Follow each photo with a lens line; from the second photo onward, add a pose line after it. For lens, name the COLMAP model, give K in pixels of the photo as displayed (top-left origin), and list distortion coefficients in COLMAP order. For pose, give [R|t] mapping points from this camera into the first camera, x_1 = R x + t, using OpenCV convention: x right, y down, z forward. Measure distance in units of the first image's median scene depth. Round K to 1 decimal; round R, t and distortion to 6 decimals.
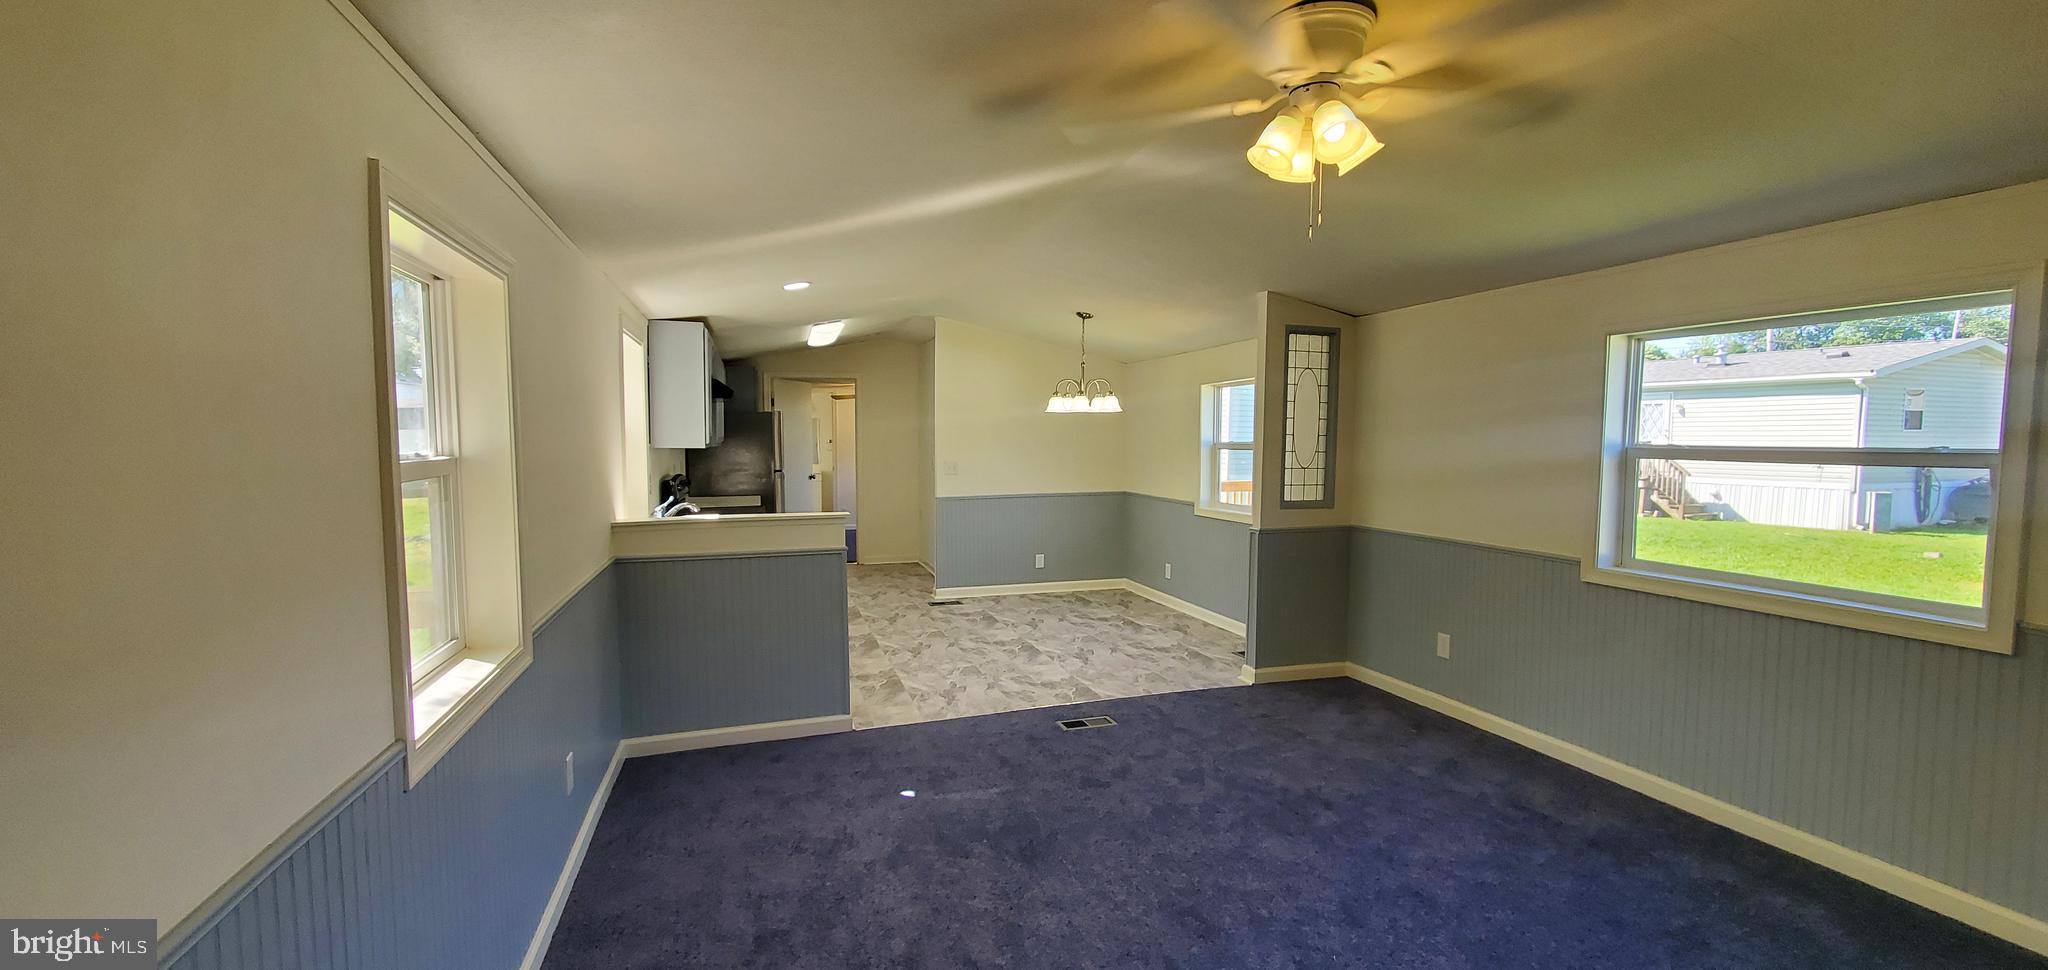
lens RADIAL K [[826.8, 0, 1024.0], [0, 826.8, 485.0], [0, 0, 1]] dist [0.014581, -0.000089]
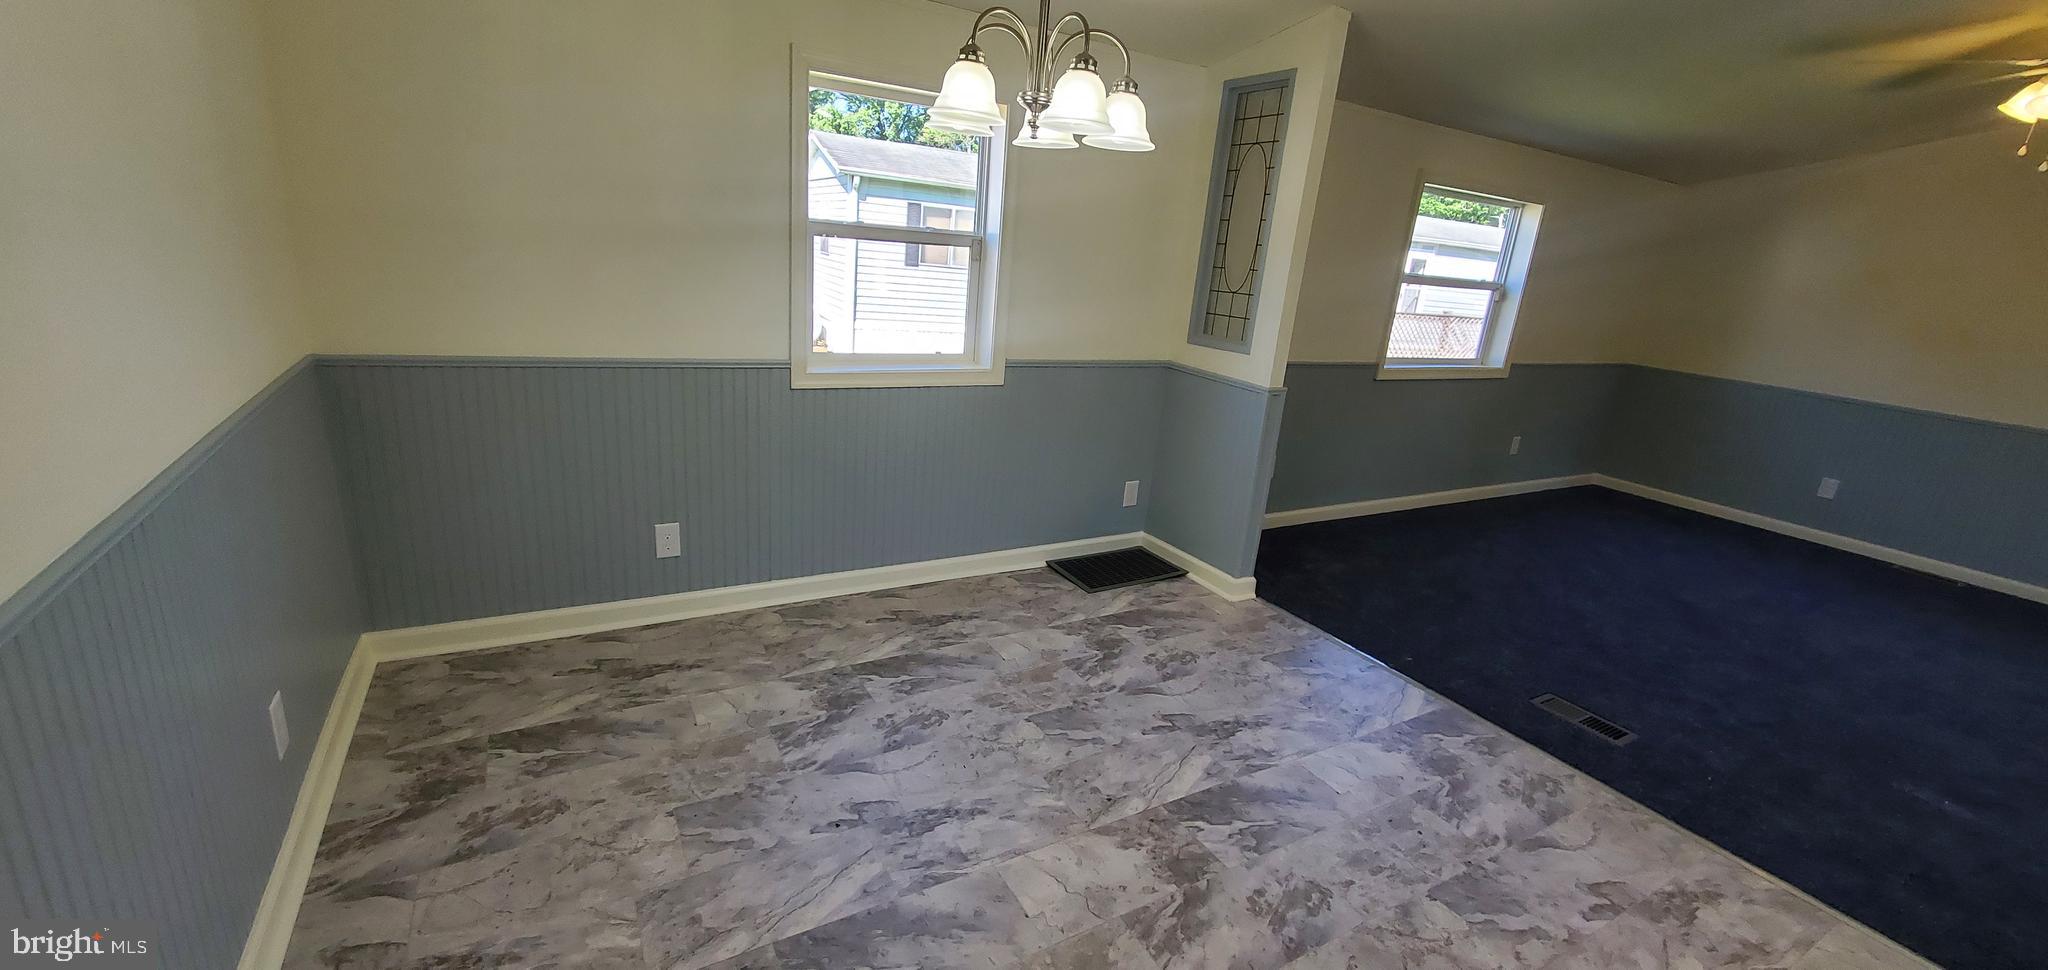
lens RADIAL K [[826.8, 0, 1024.0], [0, 826.8, 485.0], [0, 0, 1]] dist [0.014581, -0.000089]
pose [[-0.217947, -0.288932, 0.932211, -0.319458], [-0.027962, 0.956629, 0.289963, -0.060512], [-0.975560, 0.037130, -0.216574, 1.264090]]
